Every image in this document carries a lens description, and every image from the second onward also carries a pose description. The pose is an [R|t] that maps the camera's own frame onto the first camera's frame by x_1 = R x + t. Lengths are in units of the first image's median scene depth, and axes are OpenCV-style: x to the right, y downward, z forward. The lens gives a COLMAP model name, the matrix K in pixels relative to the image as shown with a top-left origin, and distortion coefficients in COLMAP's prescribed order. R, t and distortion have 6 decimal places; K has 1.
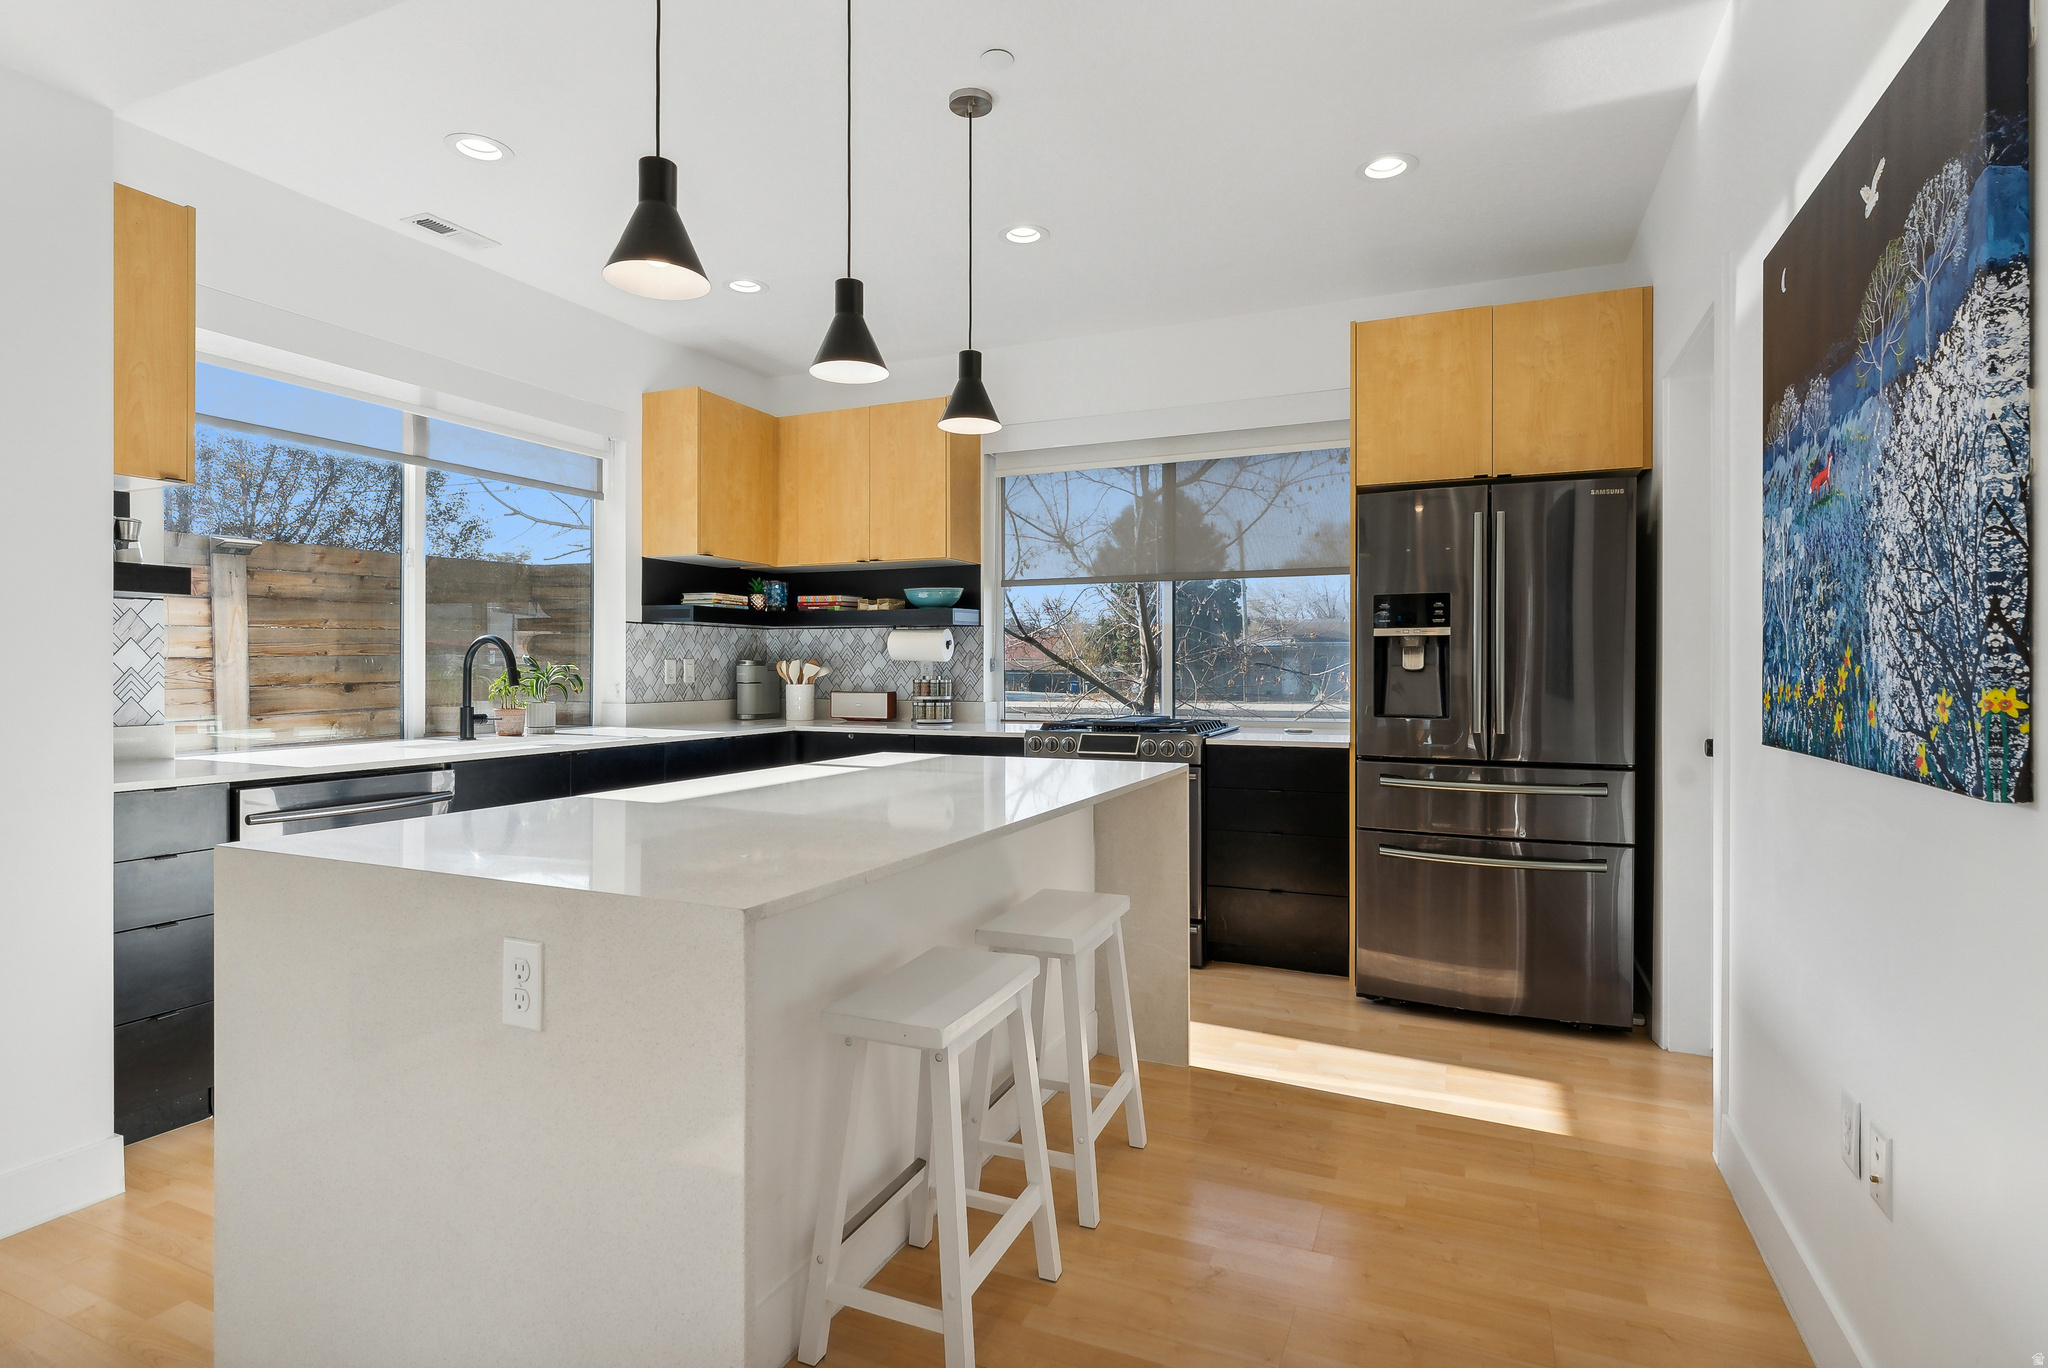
lens RADIAL K [[1007.3, 0, 1009.2], [0, 1007.3, 678.3], [0, 0, 1]] dist [-0.006786, -0.001684]
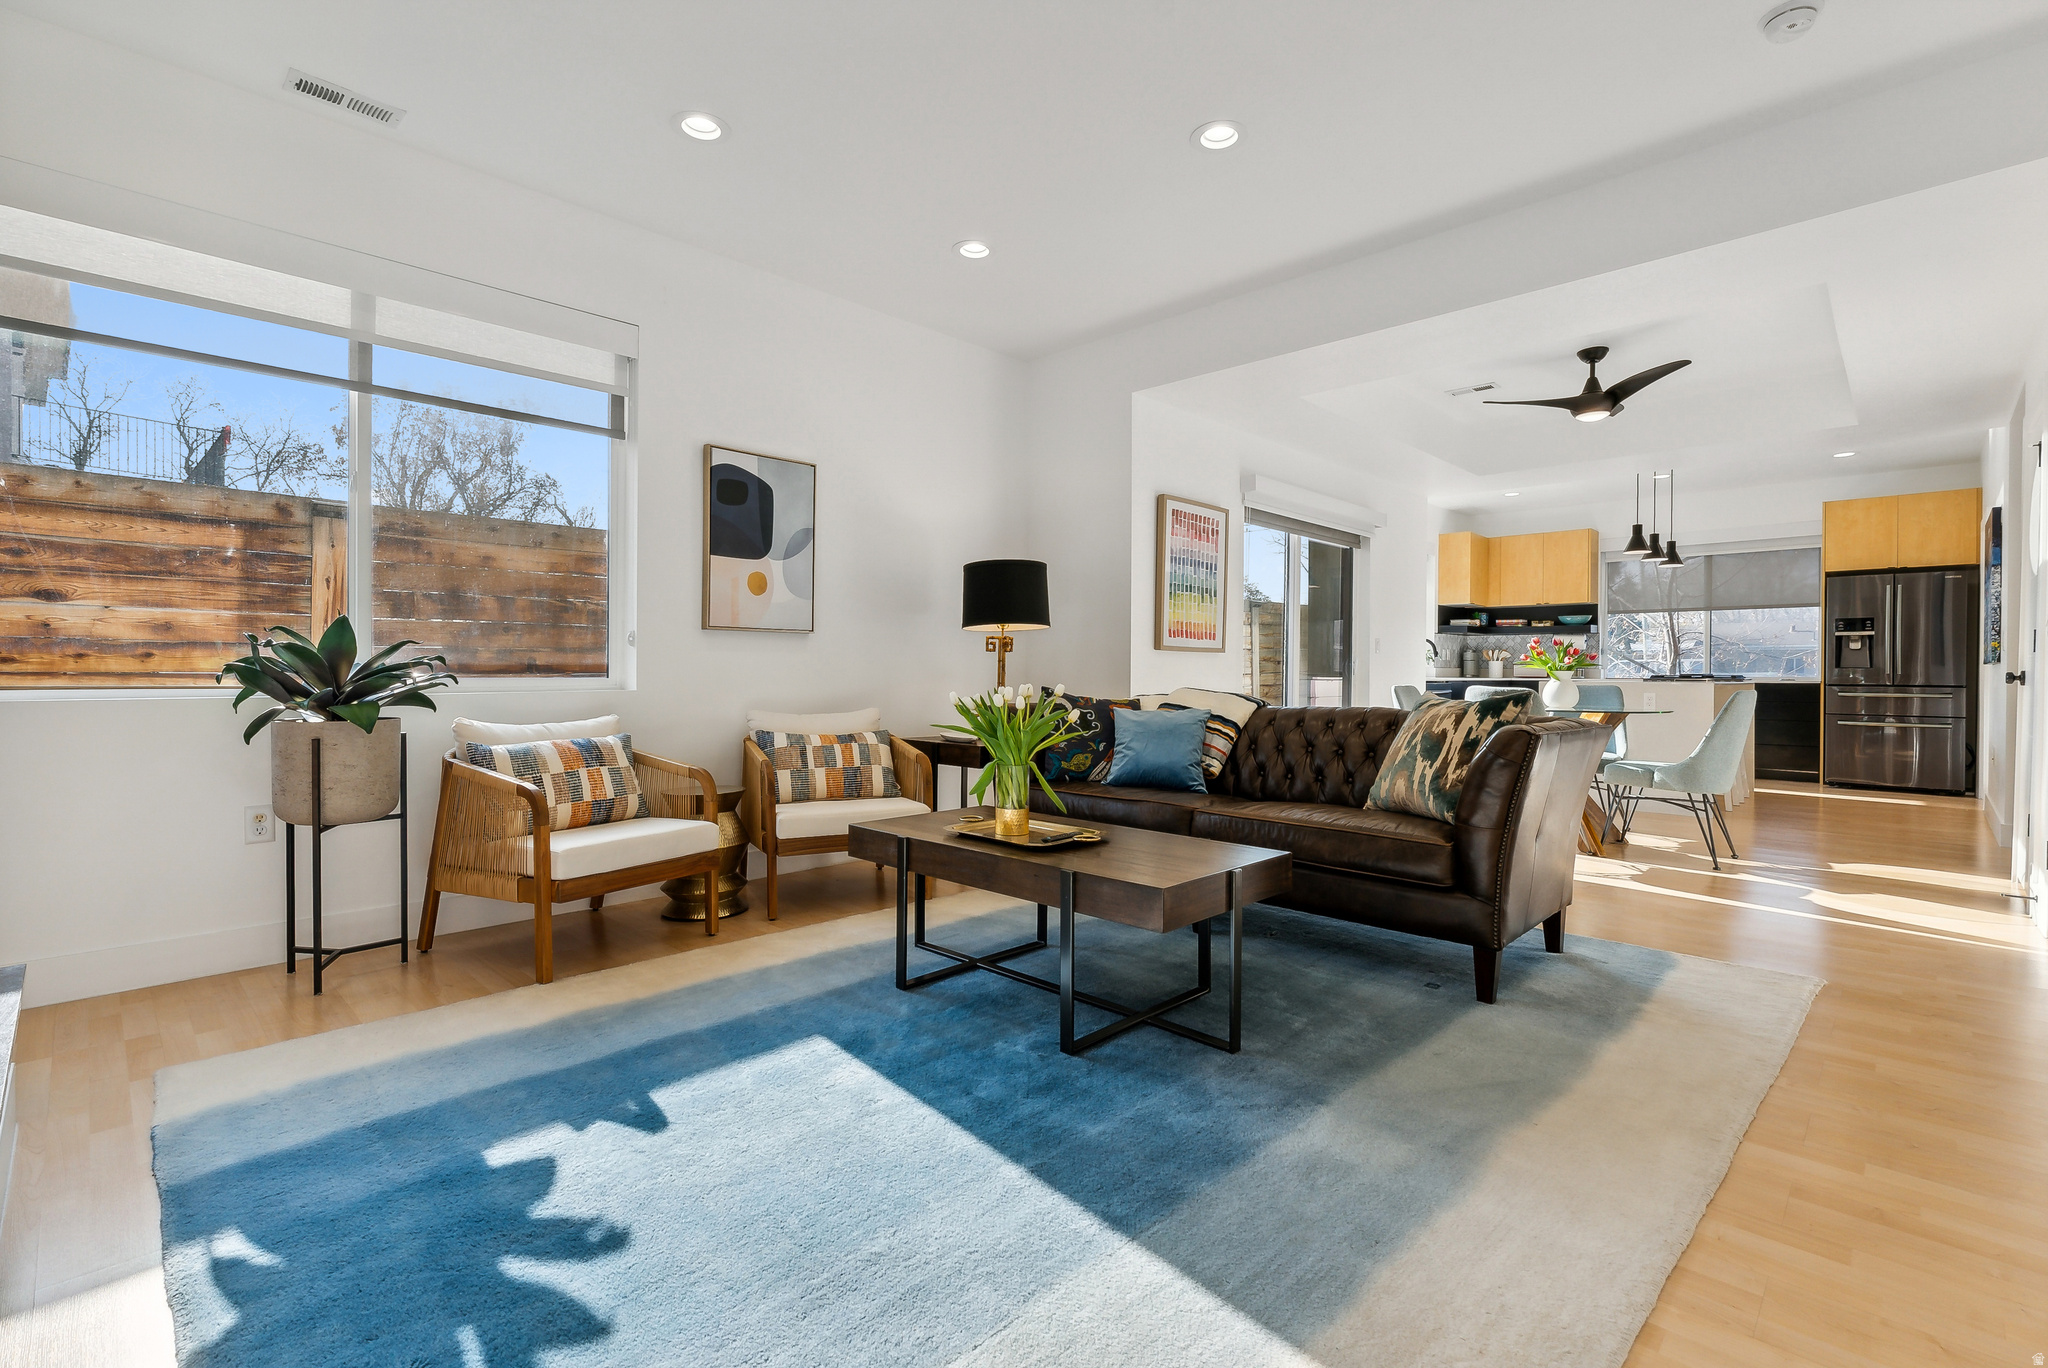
lens RADIAL K [[876.5, 0, 1042.1], [0, 876.5, 679.4], [0, 0, 1]] dist [-0.006459, -0.000009]
pose [[0.936065, 0.007984, -0.351736, -0.661589], [-0.008368, 0.999965, 0.000430, 0.076535], [0.351727, 0.002541, 0.936099, -1.579121]]
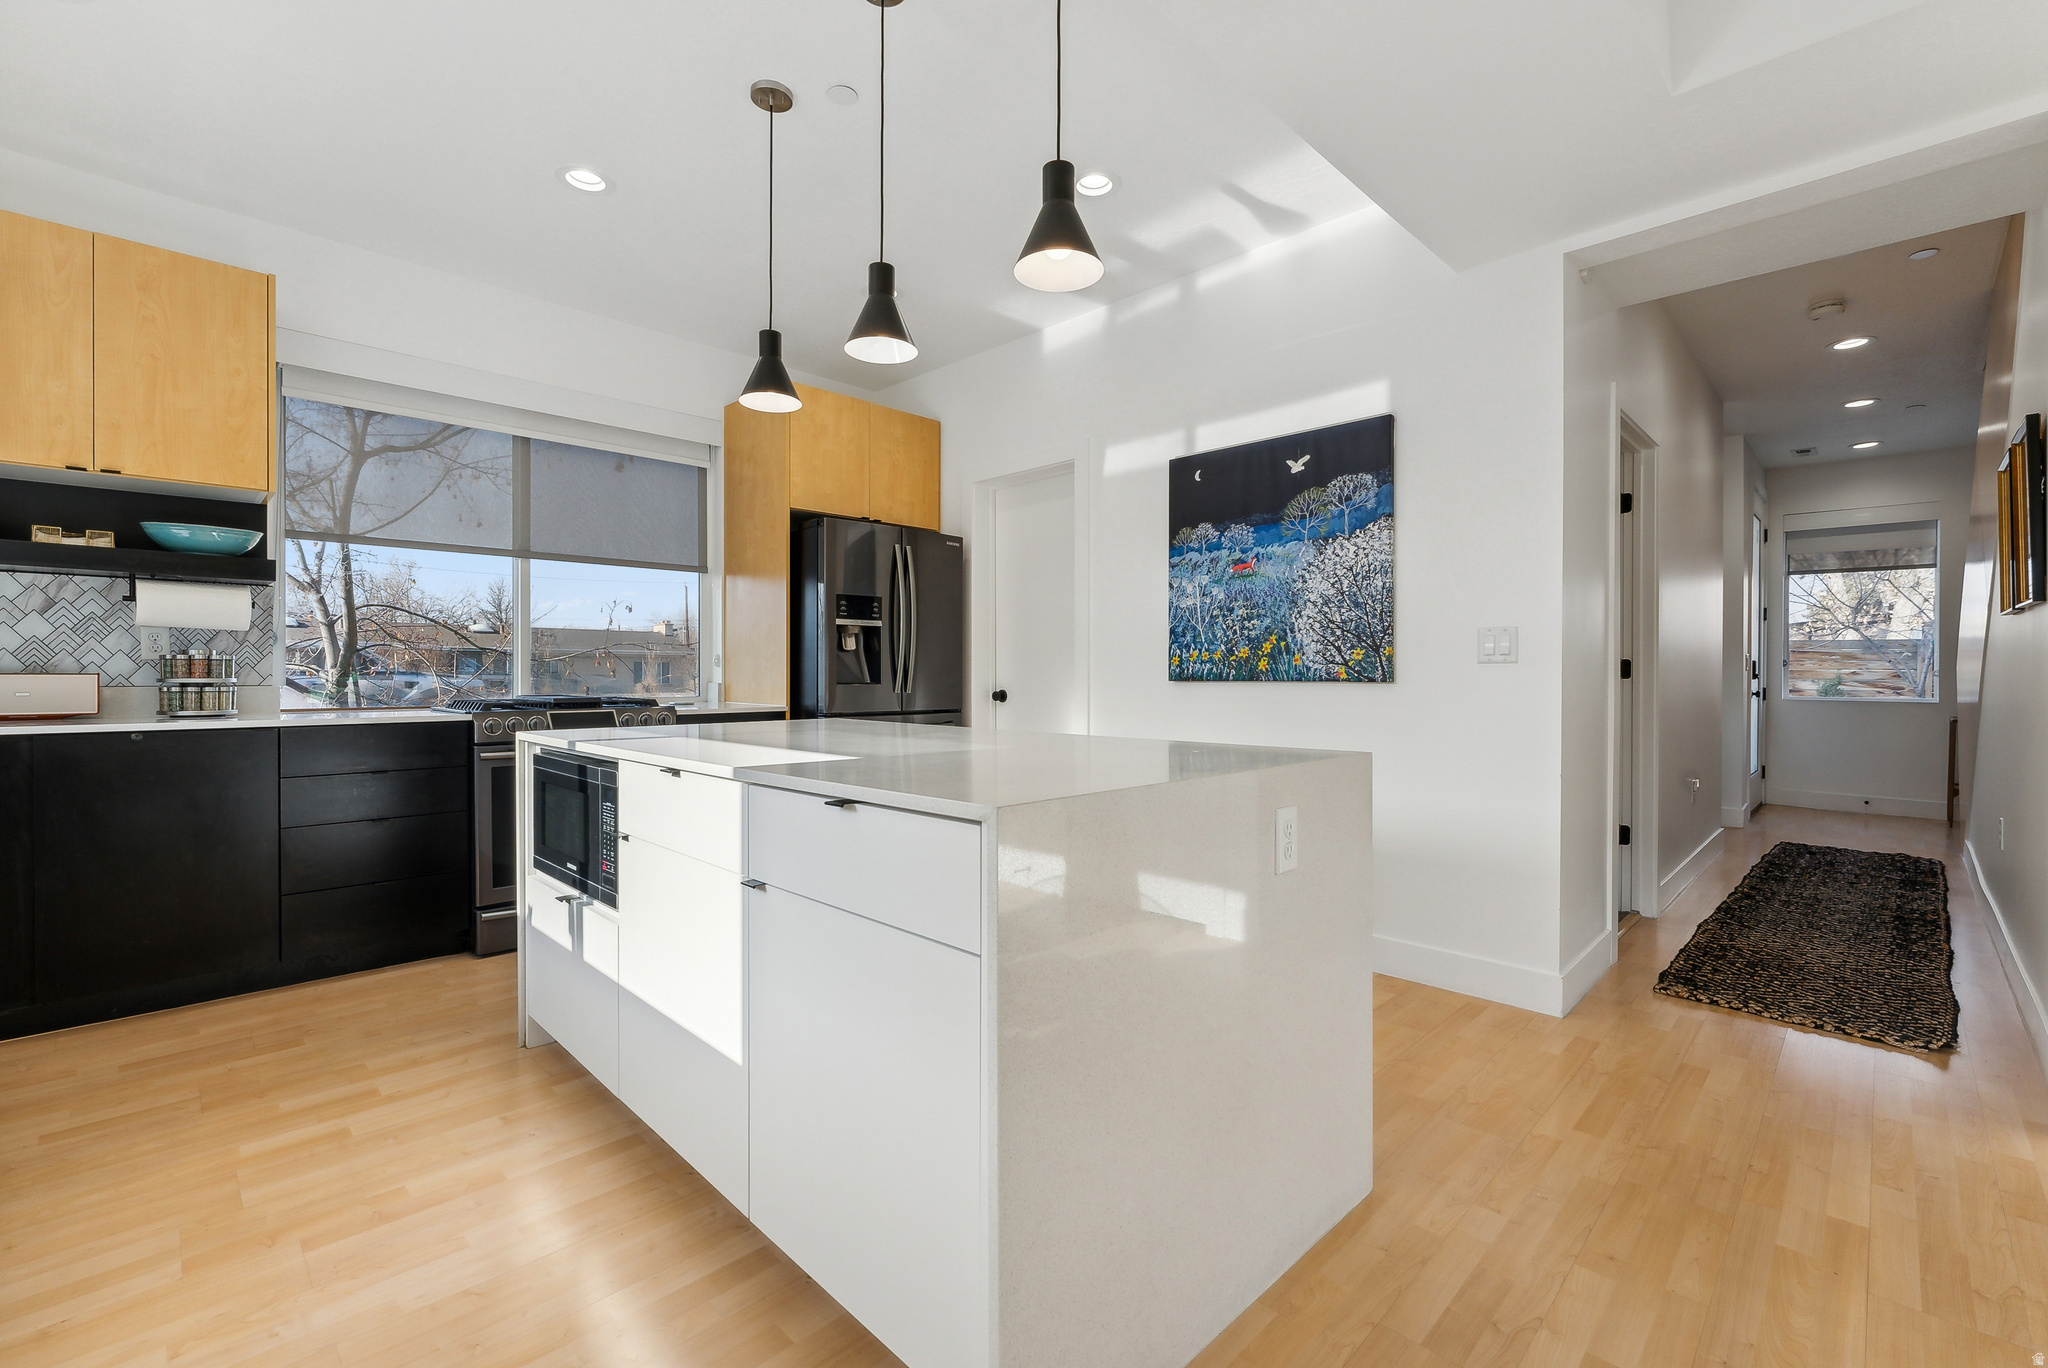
lens RADIAL K [[876.5, 0, 1028.5], [0, 876.5, 679.4], [0, 0, 1]] dist [-0.006459, -0.000009]
pose [[0.357142, -0.005486, 0.934034, -0.606941], [0.007553, 0.999967, 0.002986, 0.028951], [-0.934020, 0.005989, 0.357171, 0.320239]]
